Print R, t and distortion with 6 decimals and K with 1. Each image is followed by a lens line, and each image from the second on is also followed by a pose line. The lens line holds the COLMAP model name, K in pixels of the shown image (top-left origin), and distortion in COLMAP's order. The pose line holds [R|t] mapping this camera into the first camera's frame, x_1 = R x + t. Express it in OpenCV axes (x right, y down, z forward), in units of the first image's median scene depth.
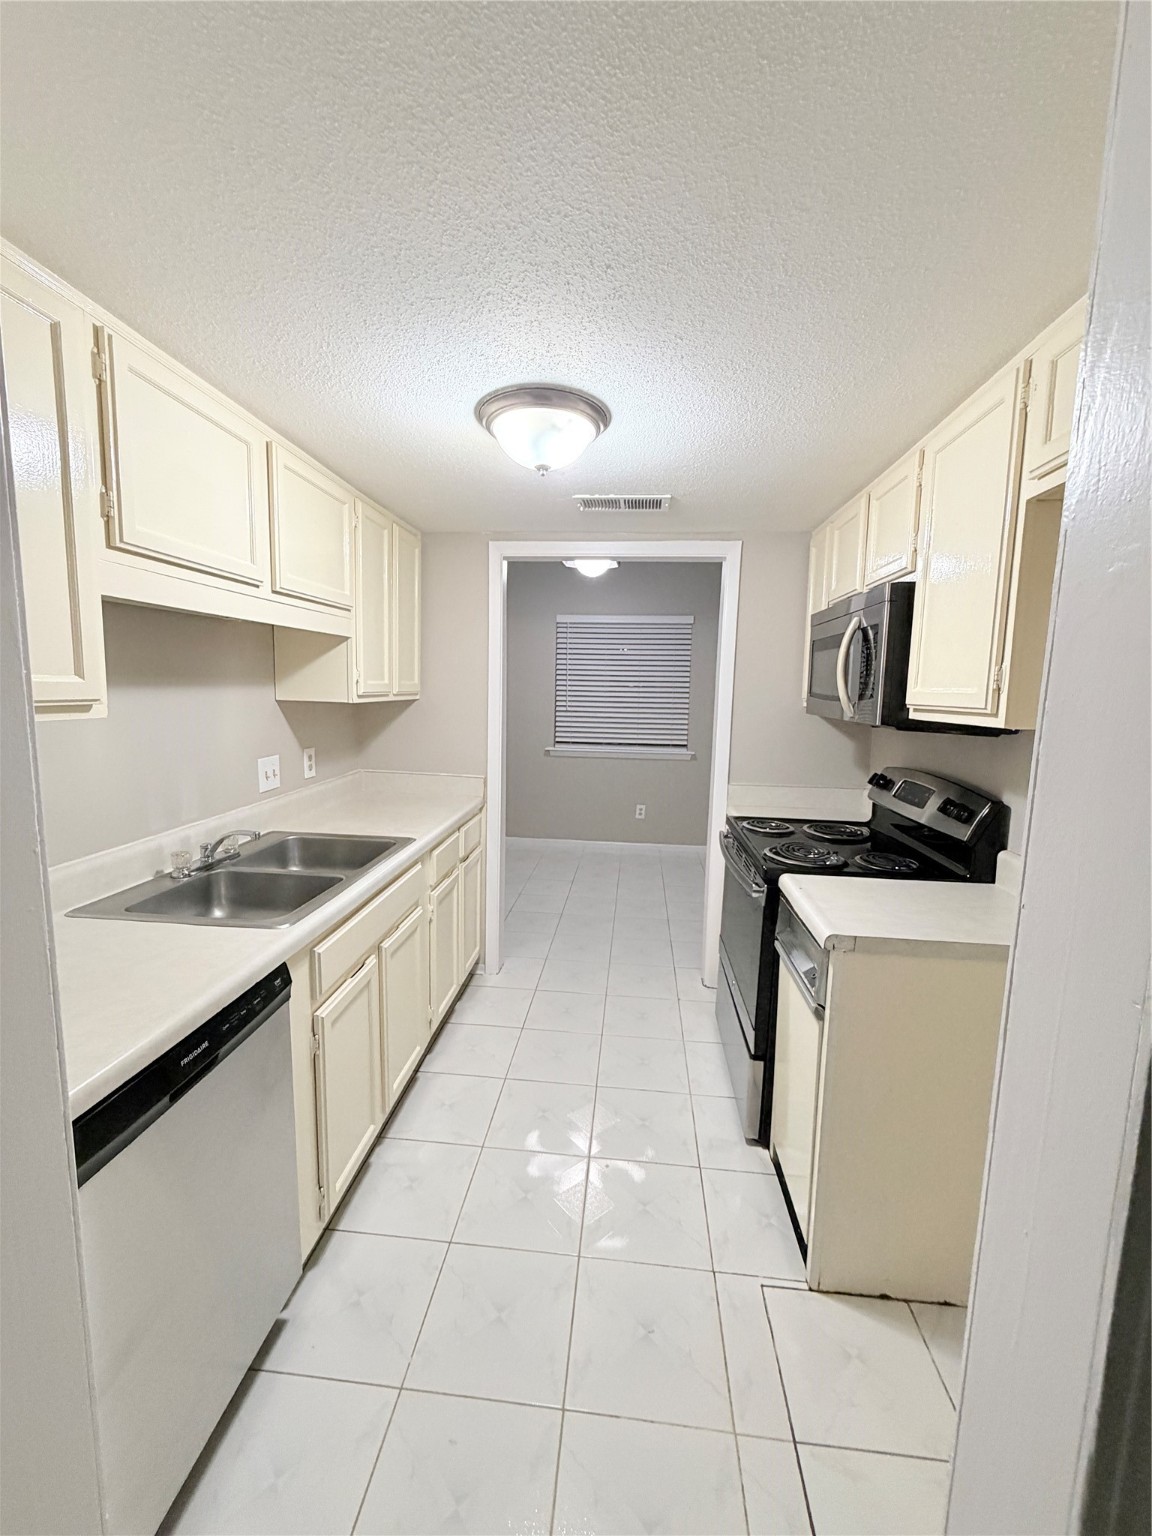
lens RADIAL K [[609.7, 0, 573.8], [0, 609.7, 762.5], [0, 0, 1]] dist [-0.001639, -0.000132]
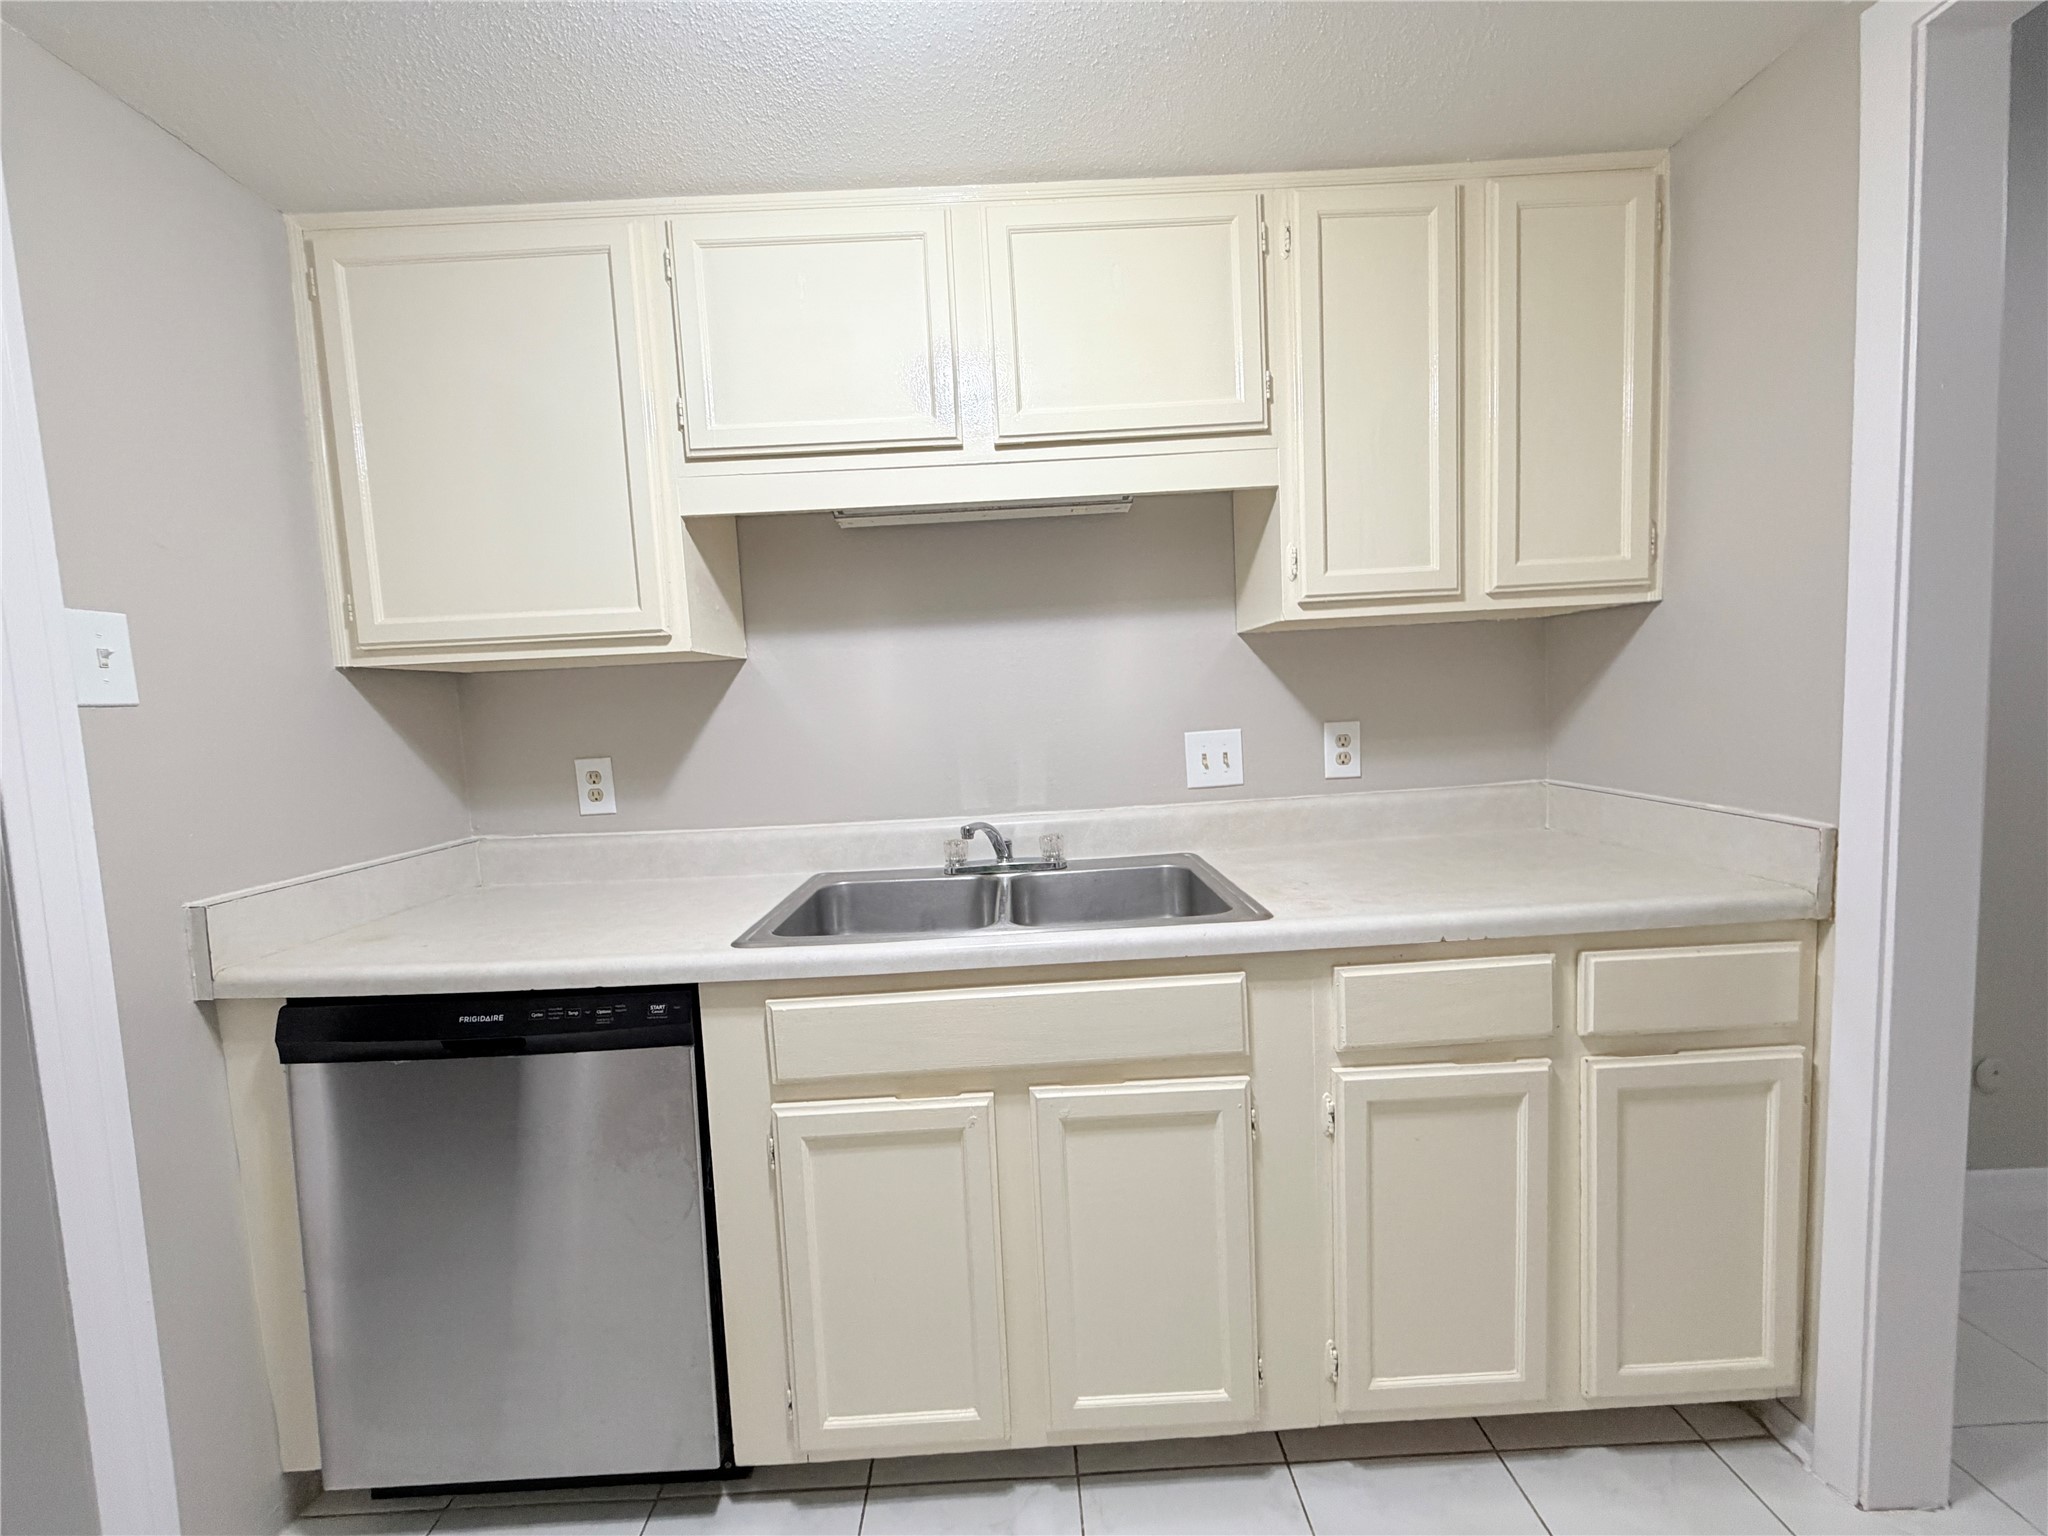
lens RADIAL K [[812.9, 0, 1024.0], [0, 812.9, 768.0], [0, 0, 1]] dist [-0.001639, -0.000132]
pose [[0.110194, 0.047421, -0.992778, 0.257185], [-0.071795, 0.996632, 0.039636, 0.008994], [0.991314, 0.066909, 0.113227, 0.698673]]
